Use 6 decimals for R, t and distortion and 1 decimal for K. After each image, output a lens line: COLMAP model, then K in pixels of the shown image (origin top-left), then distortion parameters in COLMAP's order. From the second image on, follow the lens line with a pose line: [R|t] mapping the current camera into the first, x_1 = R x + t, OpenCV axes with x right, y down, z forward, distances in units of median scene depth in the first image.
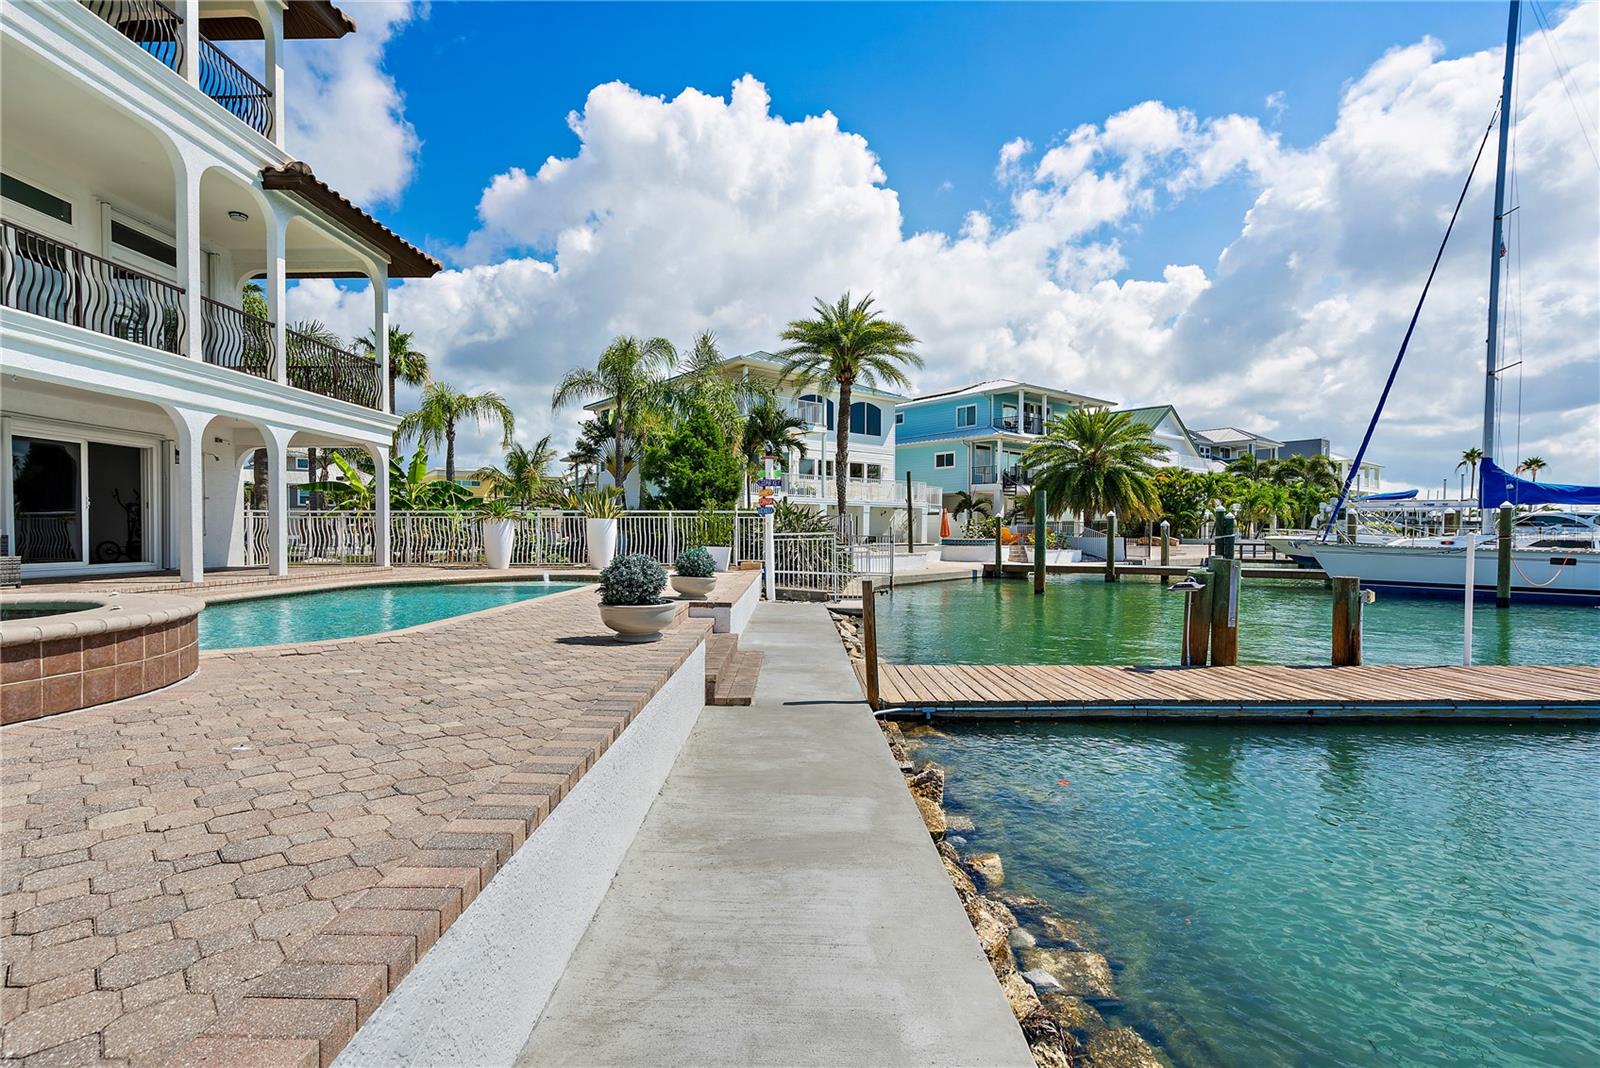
lens RADIAL K [[766.9, 0, 800.0], [0, 766.9, 534.0], [0, 0, 1]] dist [0.001090, 0.000121]
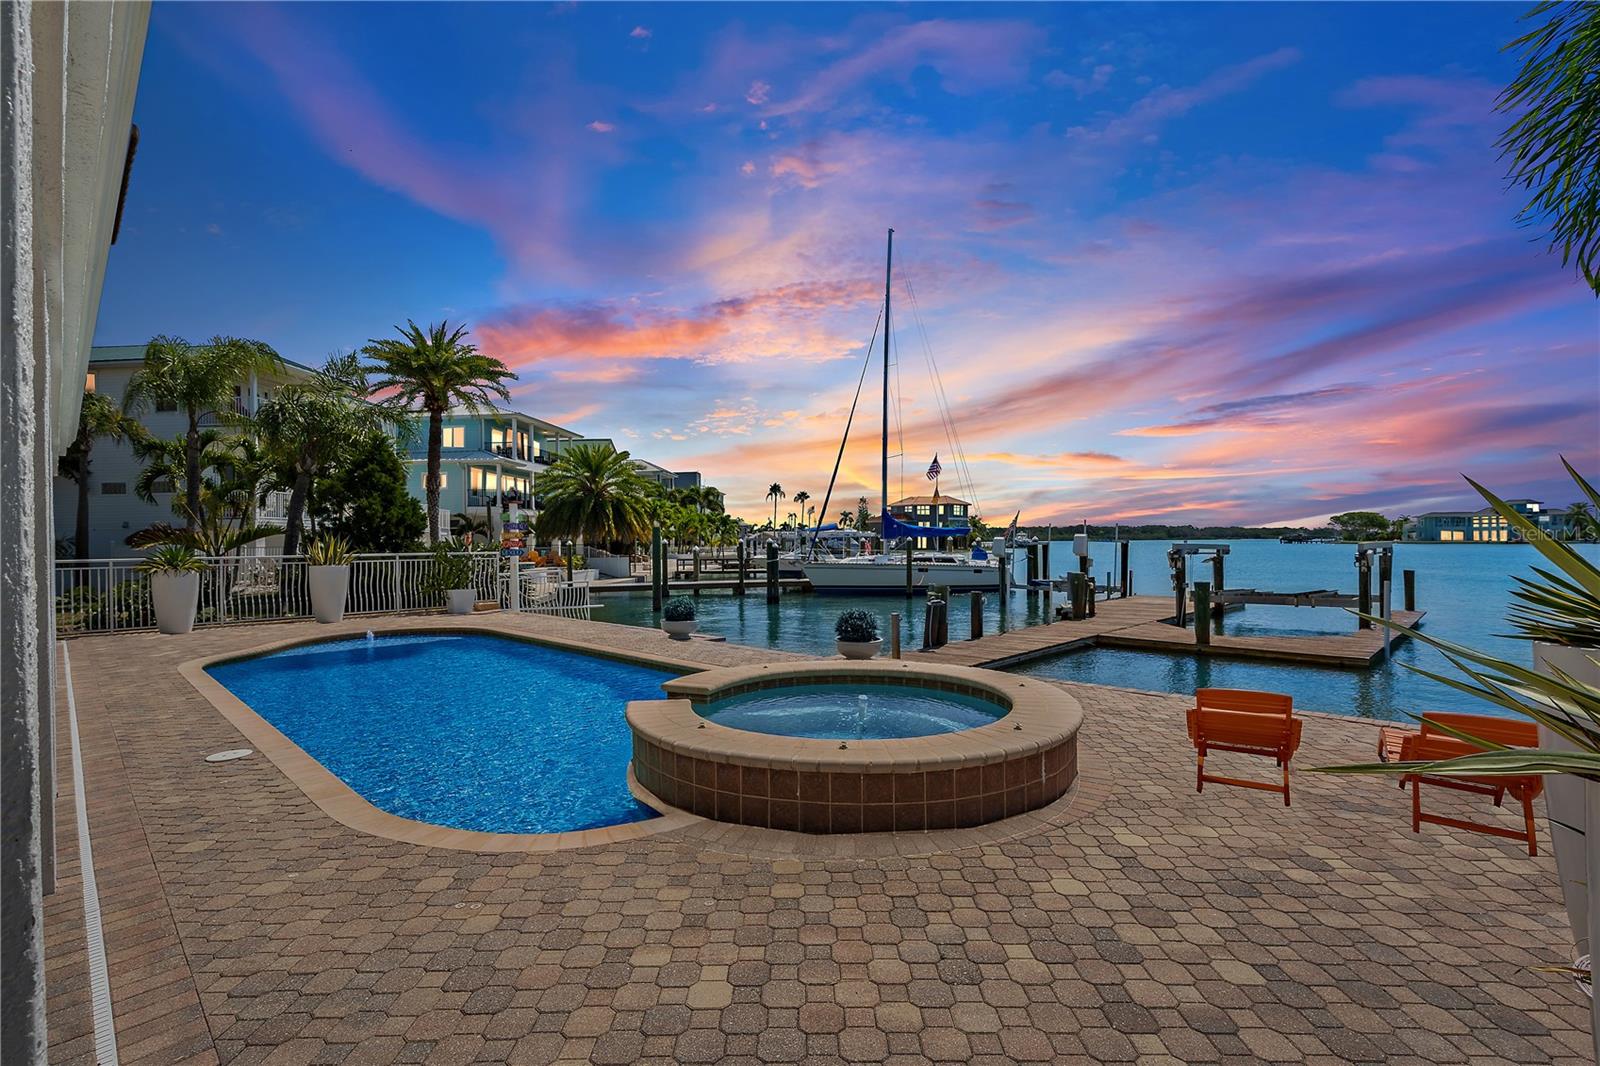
lens RADIAL K [[766.9, 0, 800.0], [0, 766.9, 533.0], [0, 0, 1]] dist [0.001090, 0.000121]
pose [[0.724379, -0.004114, 0.689390, -0.310033], [0.019485, 0.999705, -0.014507, -0.019660], [-0.689127, 0.023941, 0.724245, -0.035585]]
